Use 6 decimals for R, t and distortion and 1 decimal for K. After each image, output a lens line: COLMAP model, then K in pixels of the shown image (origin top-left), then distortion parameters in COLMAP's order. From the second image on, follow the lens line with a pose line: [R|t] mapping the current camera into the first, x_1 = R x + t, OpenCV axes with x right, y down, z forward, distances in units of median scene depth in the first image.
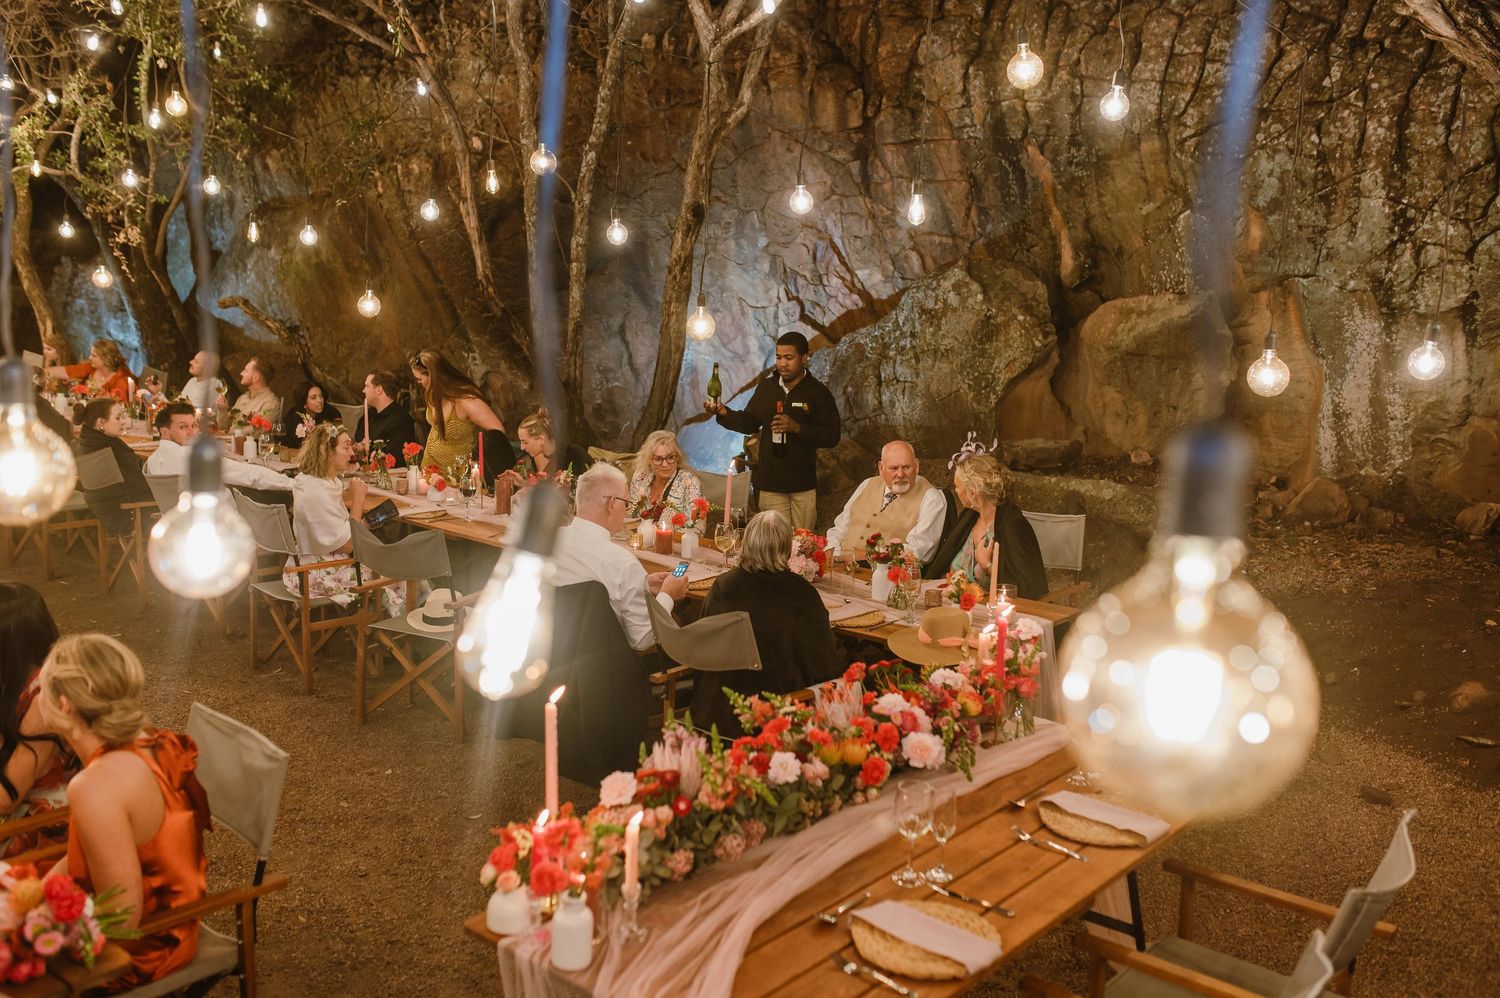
lens RADIAL K [[1417.2, 0, 755.8], [0, 1417.2, 507.0], [0, 0, 1]] dist [0.029123, 0.000000]
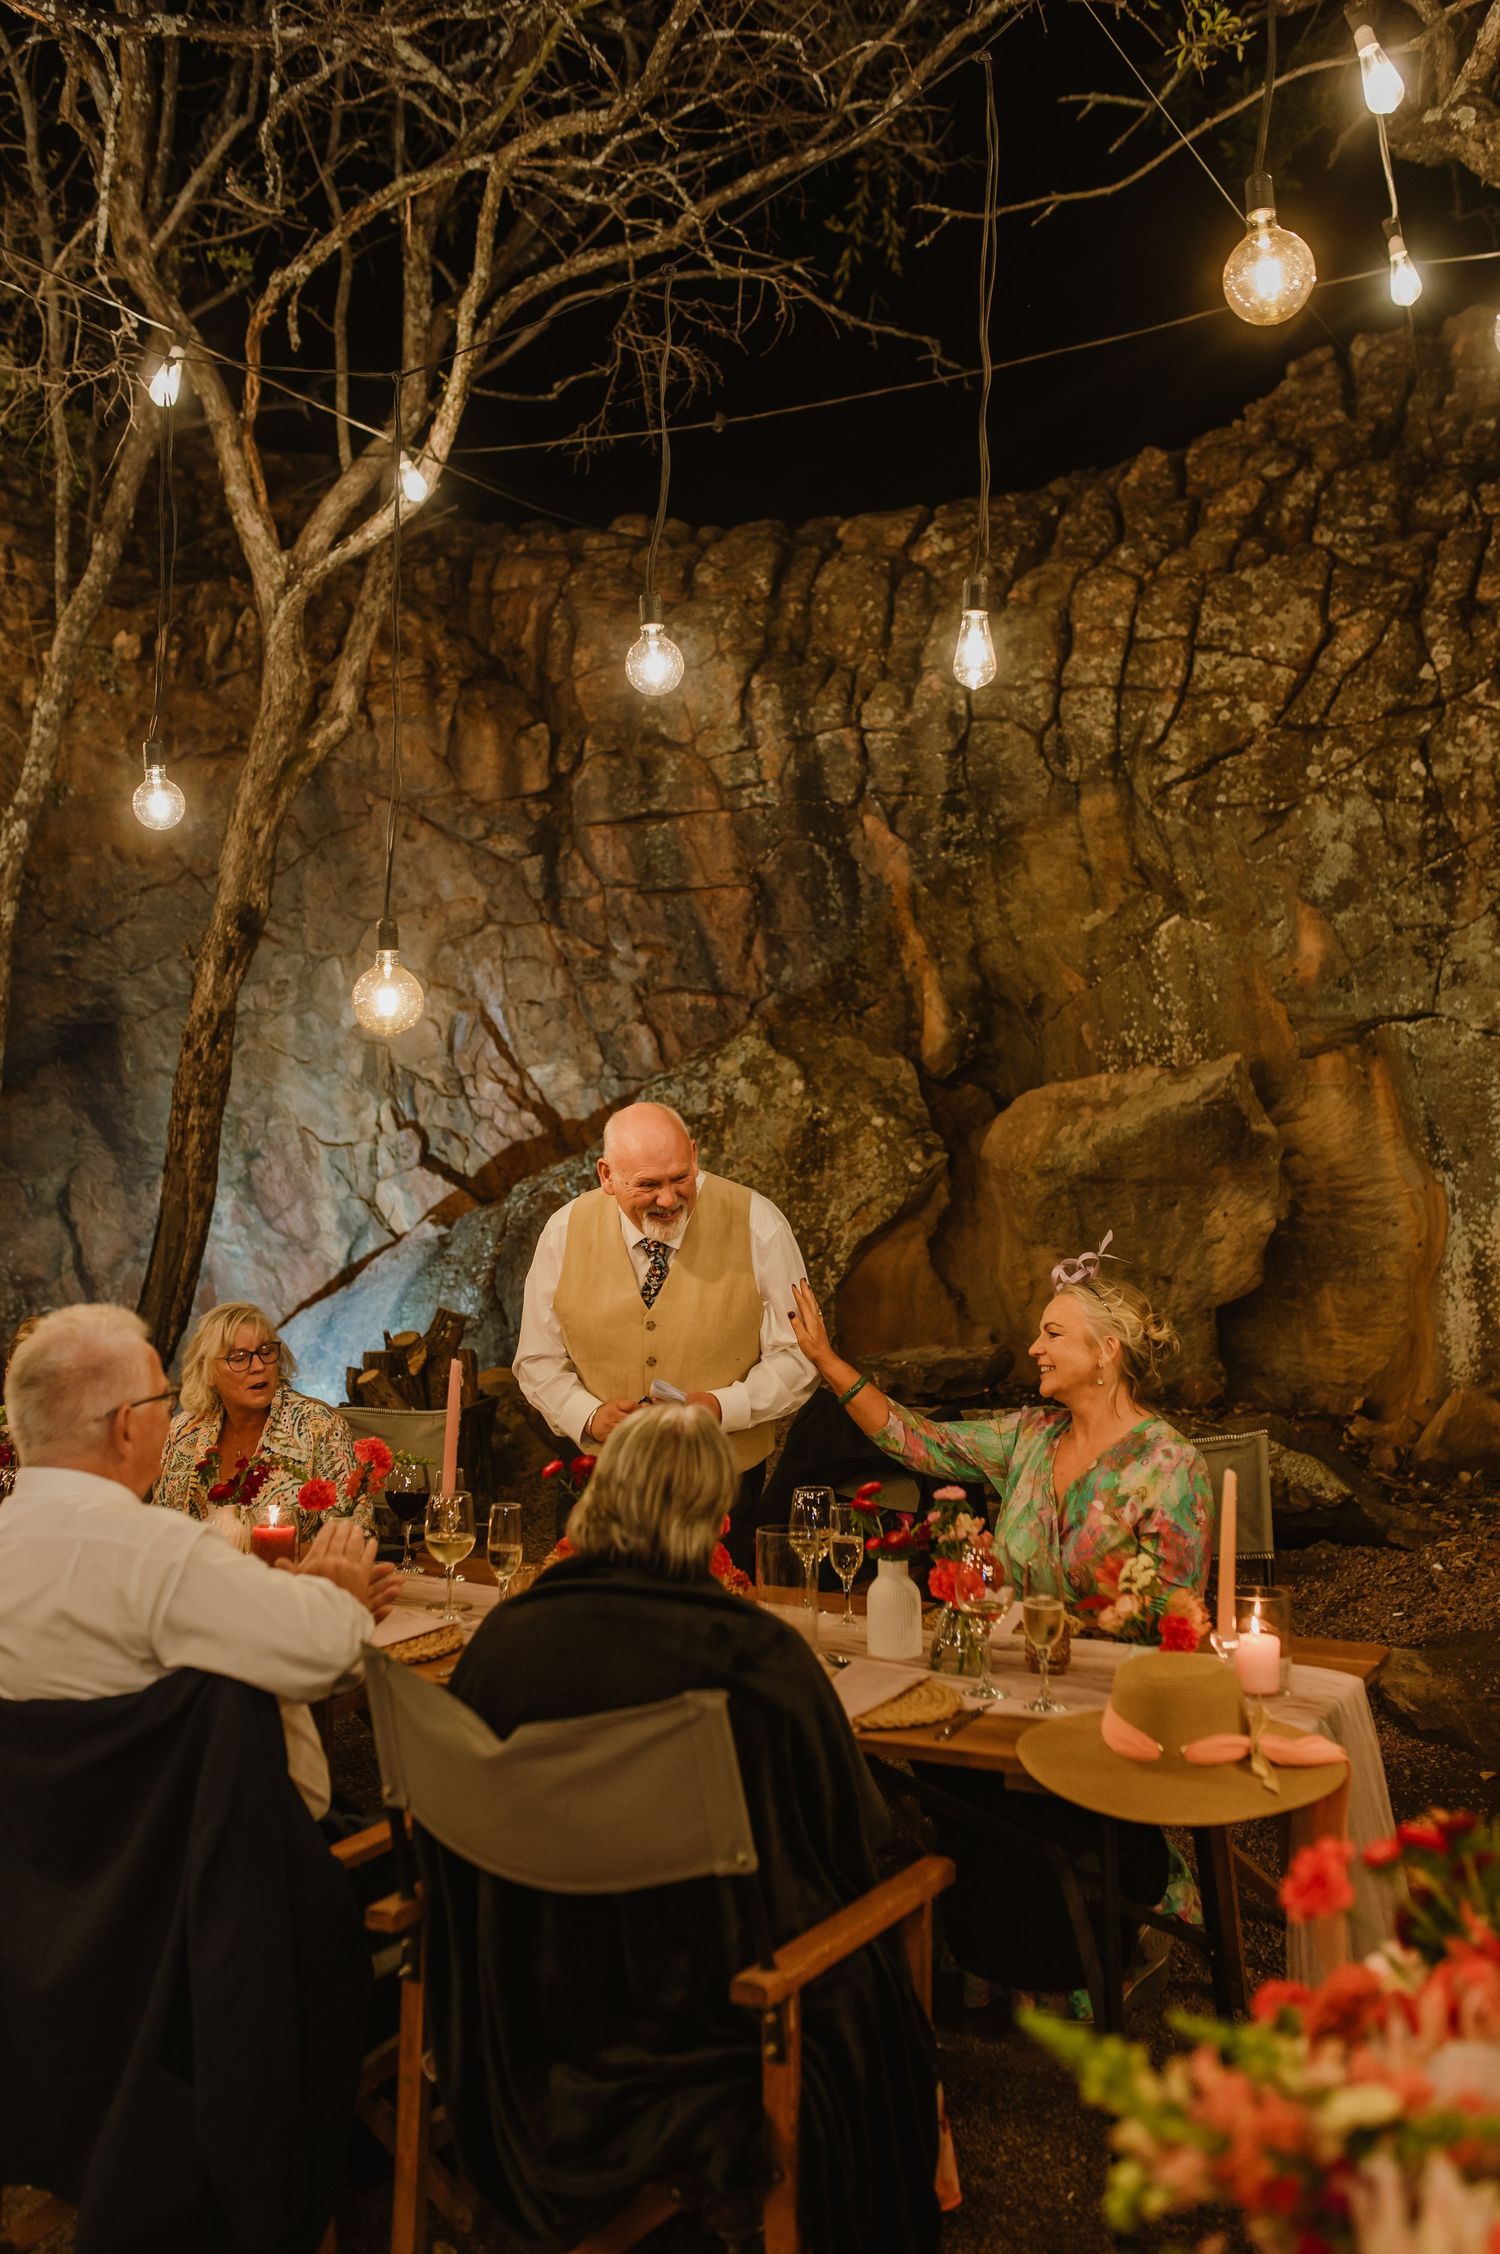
lens RADIAL K [[2129.6, 0, 743.2], [0, 2129.6, 1154.6], [0, 0, 1]] dist [0.029123, 0.000000]
pose [[0.970449, -0.012930, 0.240961, -0.054367], [0.058105, 0.981704, -0.181333, 0.020508], [-0.234208, 0.189975, 0.953444, 0.255578]]
